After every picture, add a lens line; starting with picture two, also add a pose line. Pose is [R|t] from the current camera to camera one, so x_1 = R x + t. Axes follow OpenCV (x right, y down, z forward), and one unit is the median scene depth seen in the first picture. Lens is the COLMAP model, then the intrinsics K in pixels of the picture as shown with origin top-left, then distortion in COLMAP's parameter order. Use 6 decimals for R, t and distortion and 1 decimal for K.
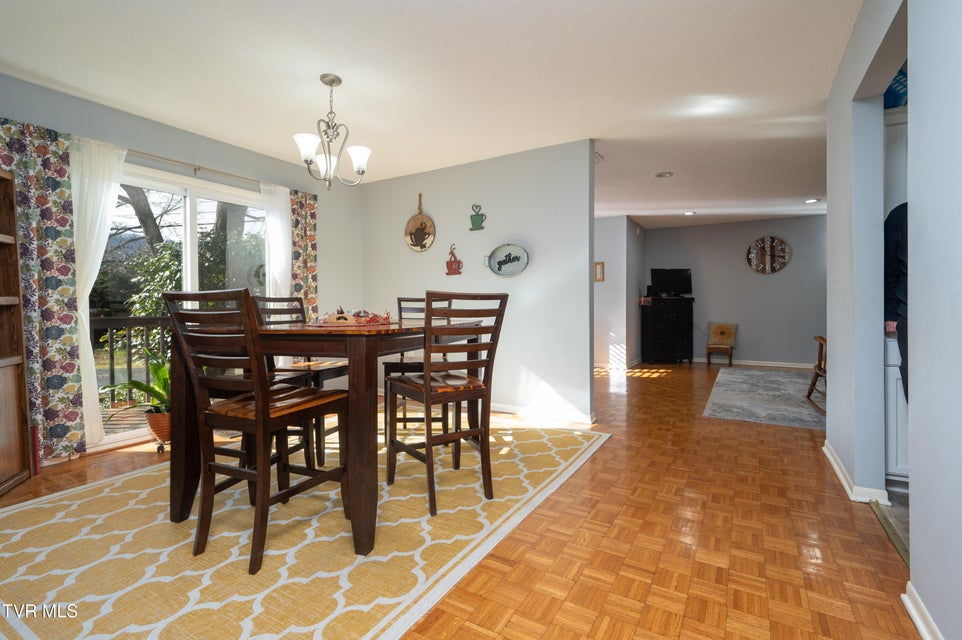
lens RADIAL K [[458.7, 0, 482.1], [0, 458.7, 308.5], [0, 0, 1]] dist [-0.000232, -0.000265]
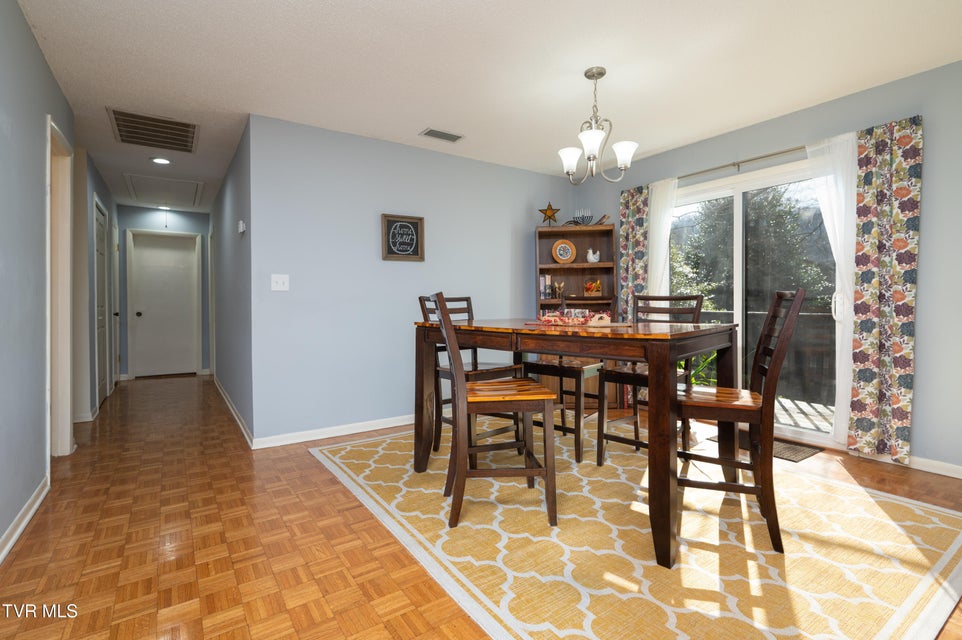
lens RADIAL K [[457.6, 0, 481.0], [0, 457.6, 320.0], [0, 0, 1]] dist [-0.010888, -0.000248]
pose [[-0.430595, 0.031694, -0.901989, 0.661724], [-0.006242, 0.999255, 0.038092, -0.009135], [0.902524, 0.022032, -0.430076, 1.227805]]
